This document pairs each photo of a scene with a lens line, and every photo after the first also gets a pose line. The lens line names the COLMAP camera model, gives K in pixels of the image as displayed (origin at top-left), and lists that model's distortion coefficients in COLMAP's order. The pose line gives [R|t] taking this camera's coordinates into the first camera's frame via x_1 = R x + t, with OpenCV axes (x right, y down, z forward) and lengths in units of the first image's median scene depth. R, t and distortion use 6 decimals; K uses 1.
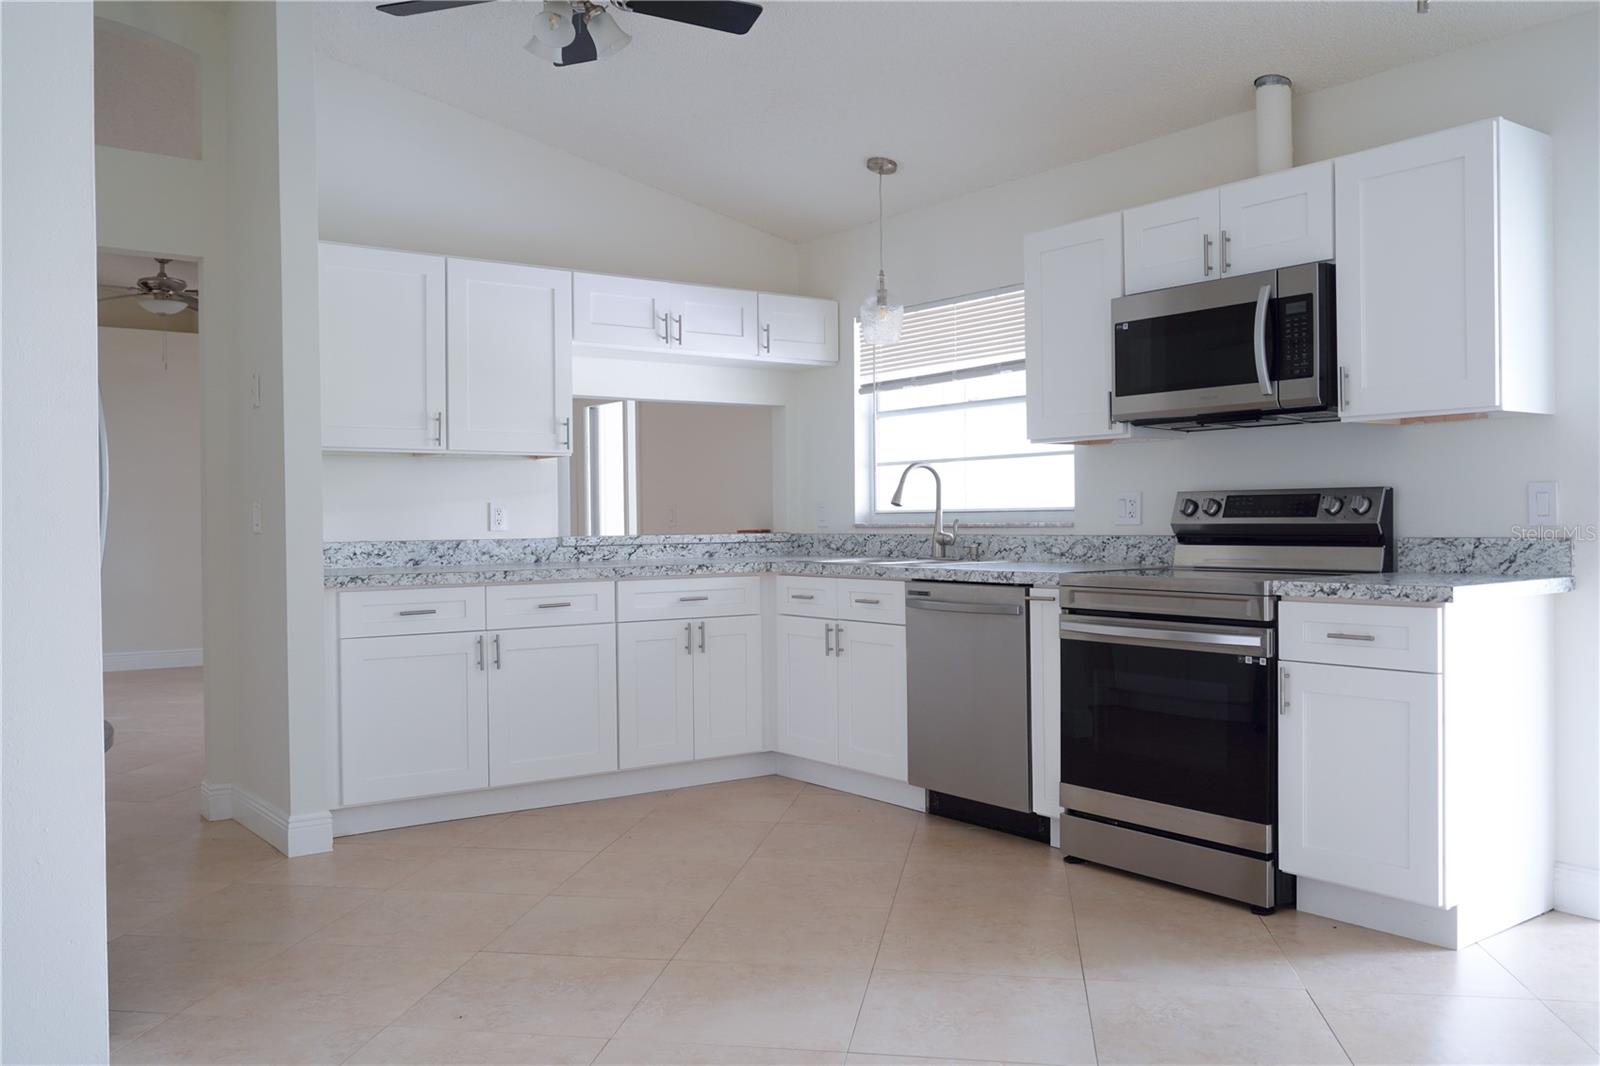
lens RADIAL K [[1340.1, 0, 801.2], [0, 1340.1, 531.9], [0, 0, 1]] dist [0.003362, -0.000950]
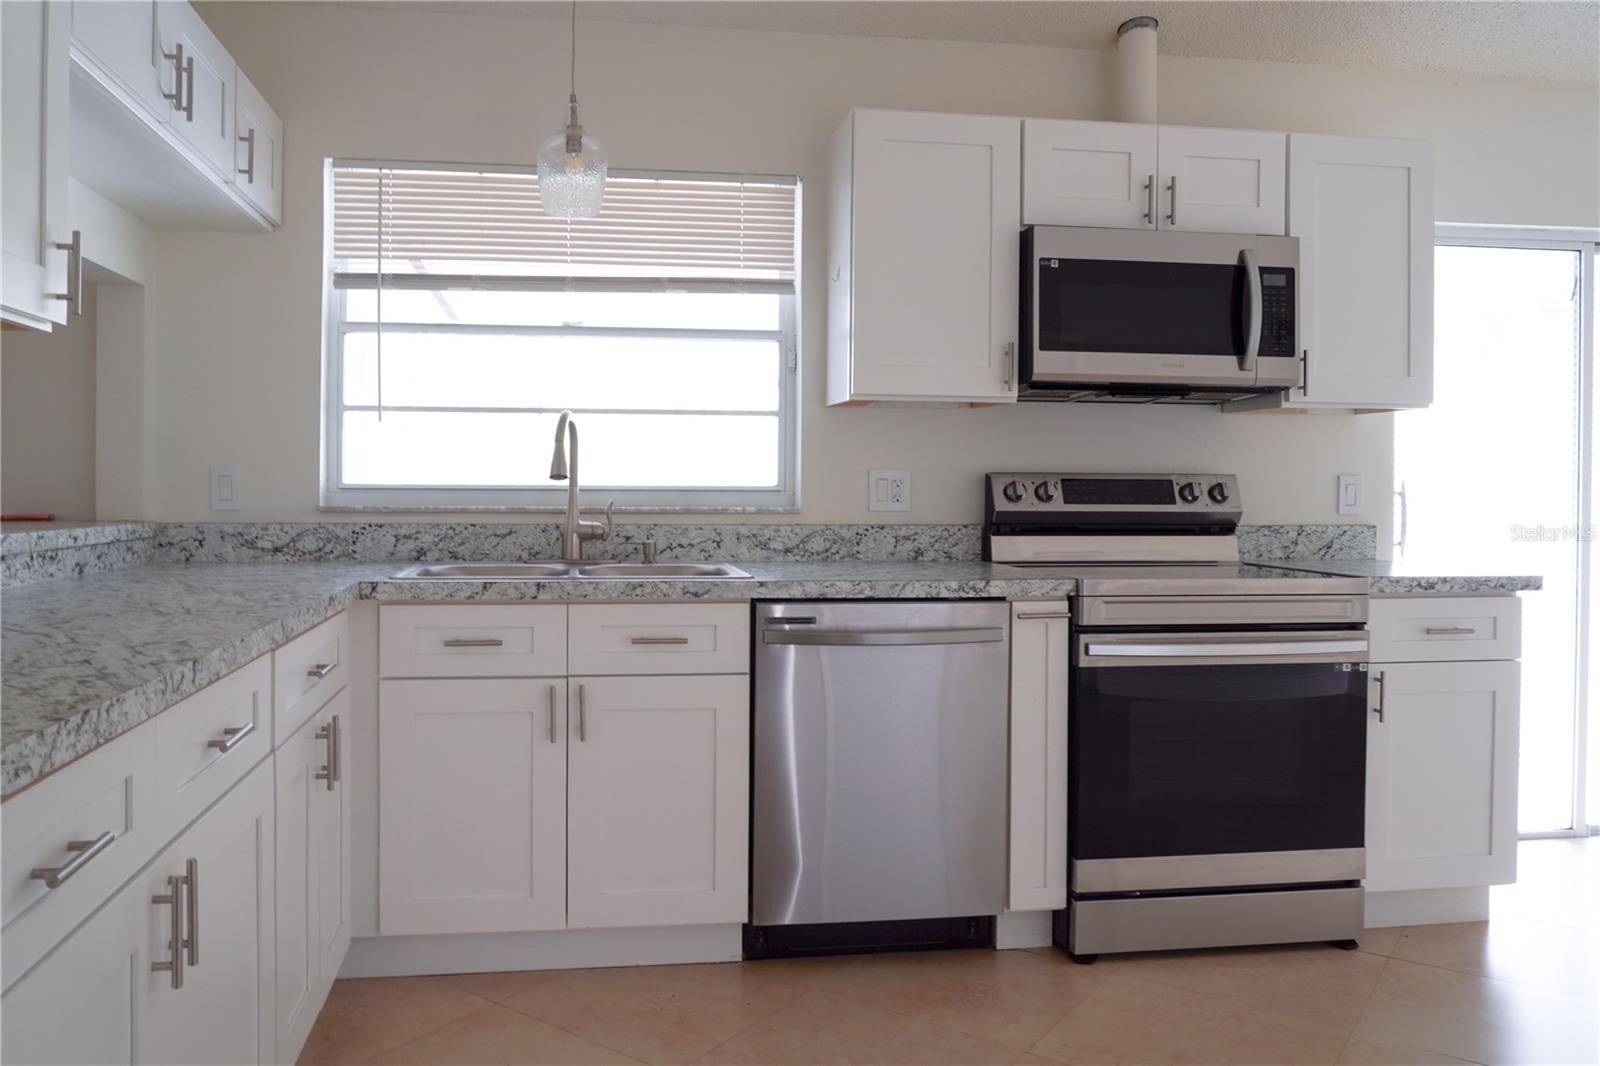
lens RADIAL K [[1178.7, 0, 751.5], [0, 1178.7, 483.8], [0, 0, 1]] dist [-0.032496, 0.000220]
pose [[0.474002, 0.016086, 0.880377, -0.407549], [-0.002317, 0.999852, -0.017022, -0.009309], [-0.880521, 0.006029, 0.473970, 0.741331]]
